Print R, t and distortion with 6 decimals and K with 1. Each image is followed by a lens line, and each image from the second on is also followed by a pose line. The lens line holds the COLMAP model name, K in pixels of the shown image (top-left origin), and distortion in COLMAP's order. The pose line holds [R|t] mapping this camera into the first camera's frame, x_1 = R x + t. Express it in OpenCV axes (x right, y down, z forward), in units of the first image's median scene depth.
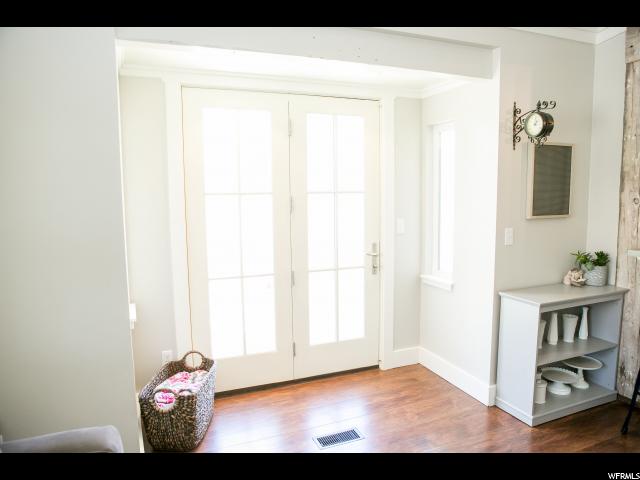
lens RADIAL K [[448.1, 0, 320.0], [0, 448.1, 240.0], [0, 0, 1]] dist [-0.102336, 0.067097]
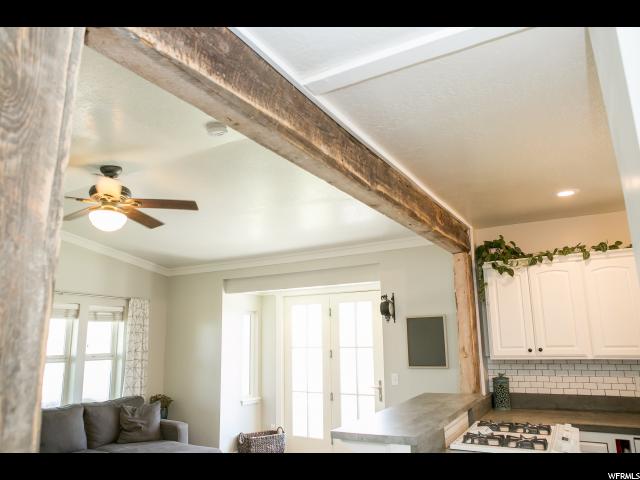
lens RADIAL K [[448.1, 0, 320.0], [0, 448.1, 240.0], [0, 0, 1]] dist [-0.102336, 0.067097]
pose [[0.607769, -0.169400, -0.775835, 1.479651], [-0.075084, 0.960347, -0.268506, -0.038100], [0.790556, 0.221442, 0.570951, -0.183638]]
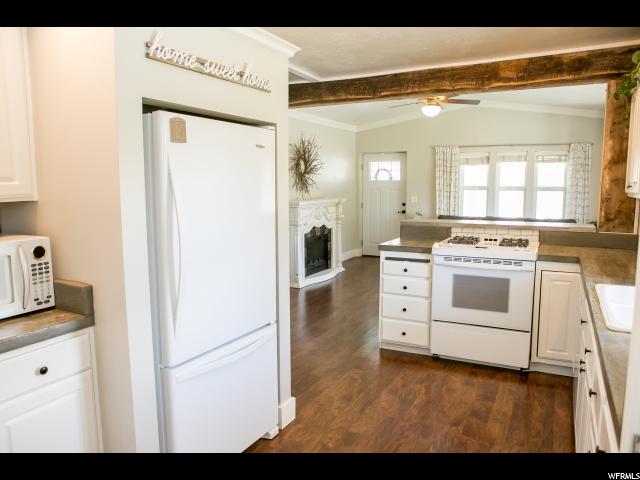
lens RADIAL K [[448.1, 0, 320.0], [0, 448.1, 240.0], [0, 0, 1]] dist [-0.102336, 0.067097]
pose [[-0.767293, 0.098710, -0.633654, 2.046452], [-0.058208, 0.973284, 0.222101, -0.180396], [0.638650, 0.207301, -0.741049, 1.287950]]
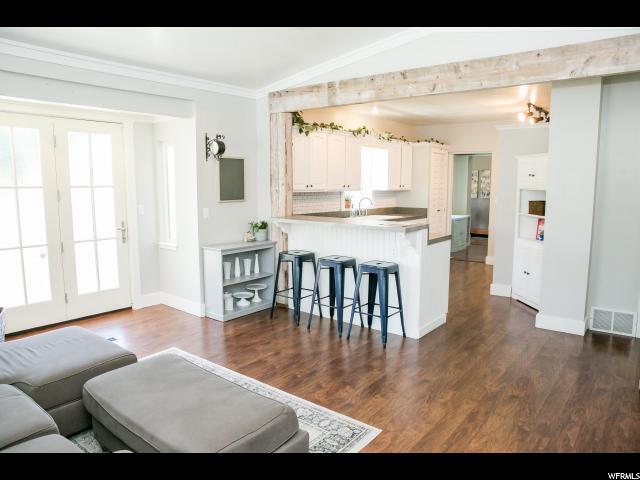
lens RADIAL K [[448.1, 0, 320.0], [0, 448.1, 240.0], [0, 0, 1]] dist [-0.102336, 0.067097]
pose [[0.874791, -0.048501, 0.482066, -0.011910], [0.041171, 0.998819, 0.025780, 0.065589], [-0.482747, -0.002705, 0.875756, -0.653761]]
